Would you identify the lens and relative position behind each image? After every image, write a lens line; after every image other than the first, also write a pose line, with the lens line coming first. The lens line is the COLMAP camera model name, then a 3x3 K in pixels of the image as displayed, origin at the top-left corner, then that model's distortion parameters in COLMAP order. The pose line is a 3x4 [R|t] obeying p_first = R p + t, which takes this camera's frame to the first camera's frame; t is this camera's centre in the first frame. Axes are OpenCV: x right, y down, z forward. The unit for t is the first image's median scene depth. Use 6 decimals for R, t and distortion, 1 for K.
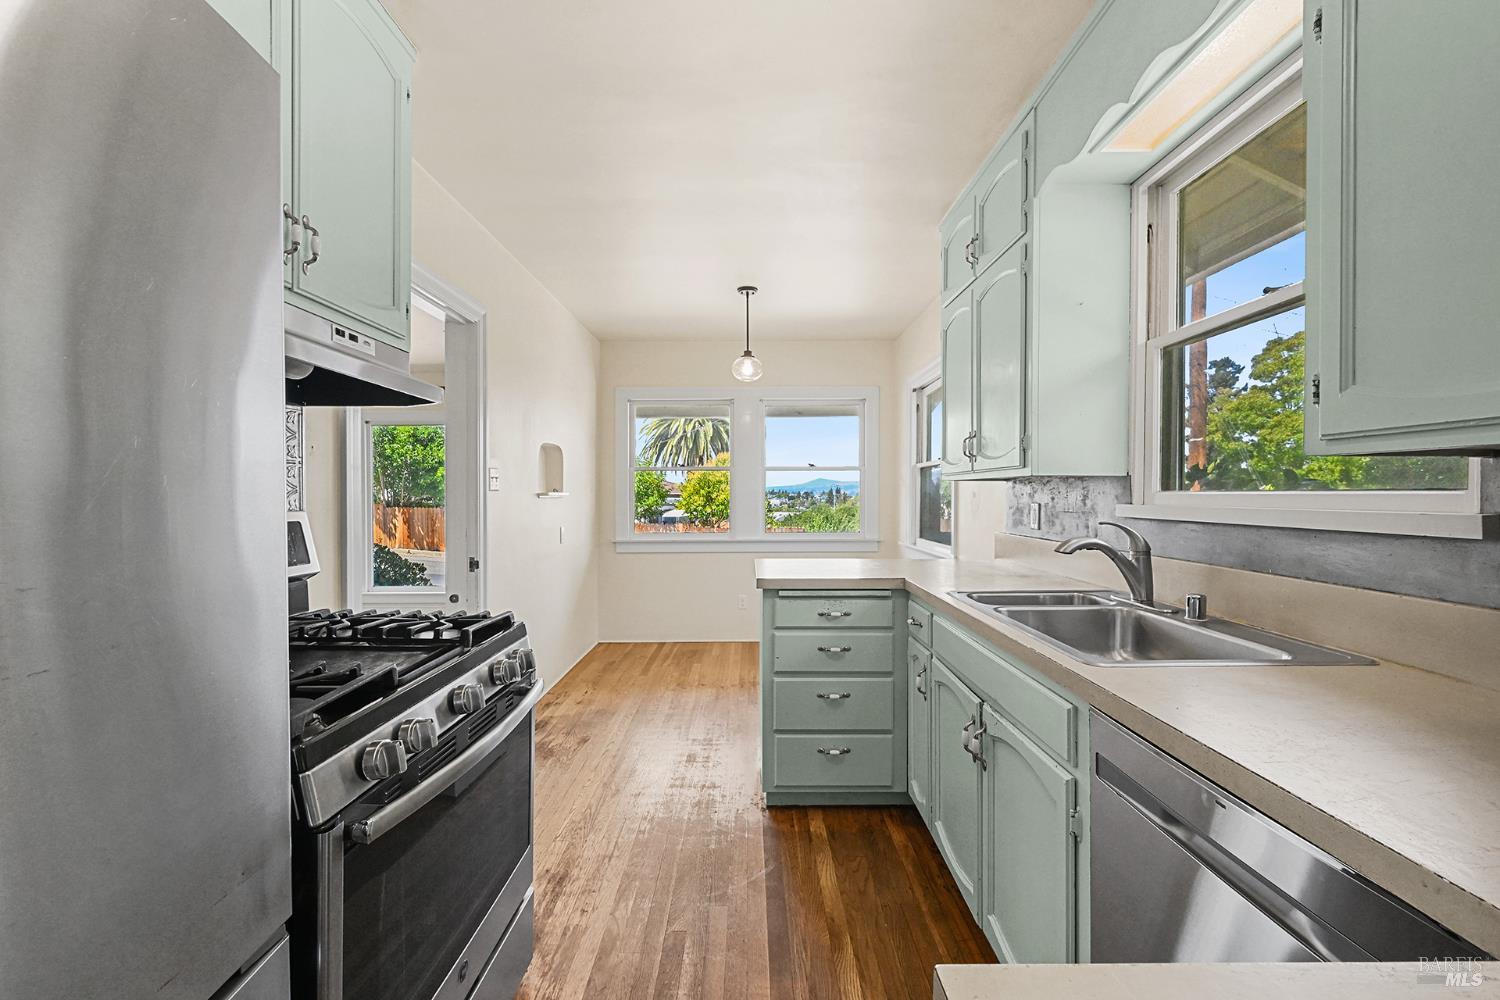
lens RADIAL K [[590.4, 0, 752.6], [0, 590.4, 500.2], [0, 0, 1]] dist [0.003697, 0.000222]
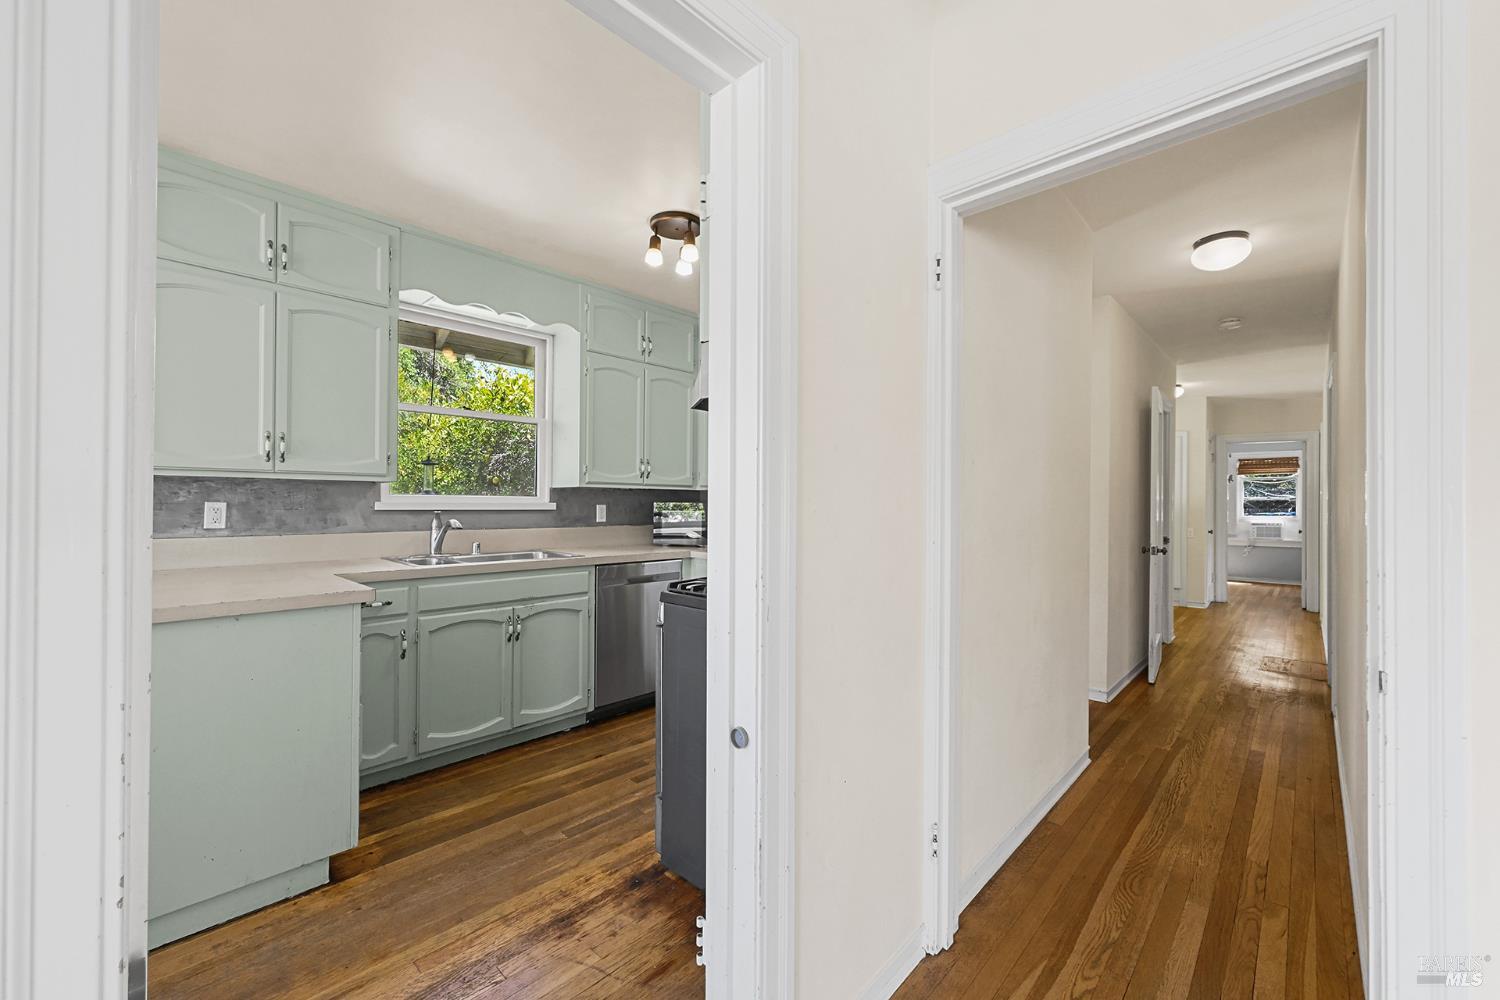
lens RADIAL K [[590.4, 0, 749.5], [0, 590.4, 499.9], [0, 0, 1]] dist [0.003697, 0.000222]
pose [[-0.717072, -0.000797, 0.696999, -1.261520], [-0.005453, 0.999975, -0.004467, 0.006285], [-0.696978, -0.007004, -0.717058, 1.588832]]
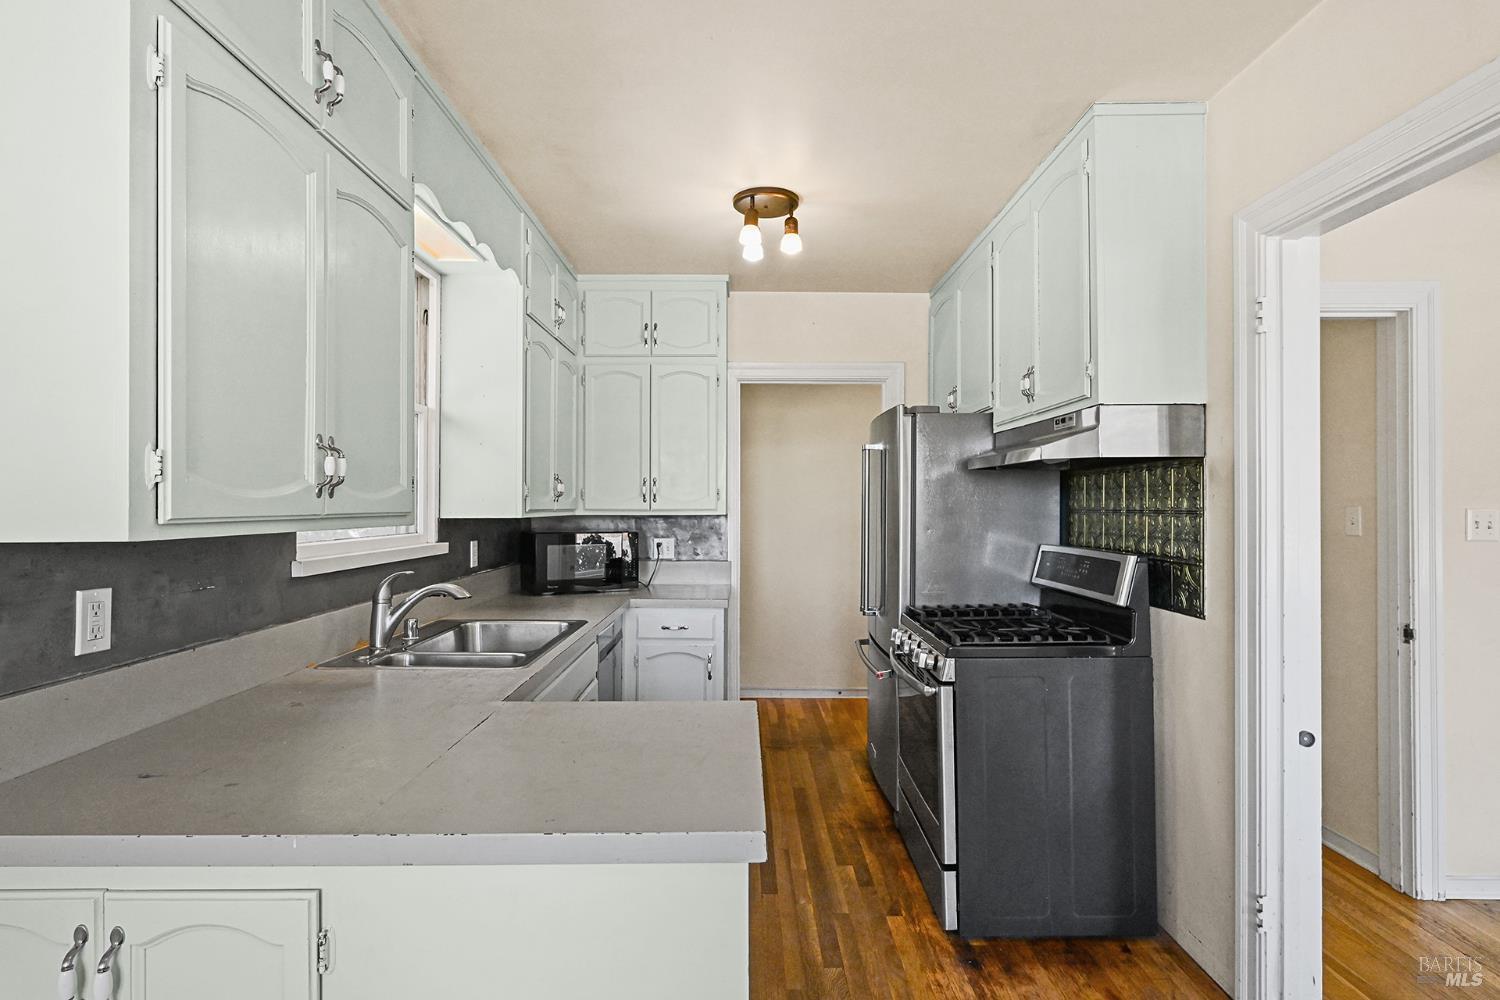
lens RADIAL K [[747.1, 0, 747.5], [0, 747.1, 502.6], [0, 0, 1]] dist [0.001855, 0.000072]
pose [[-0.999952, -0.001250, 0.009692, 0.008736], [-0.001262, 0.999998, -0.001252, -0.076488], [-0.009690, -0.001265, -0.999952, 2.224874]]
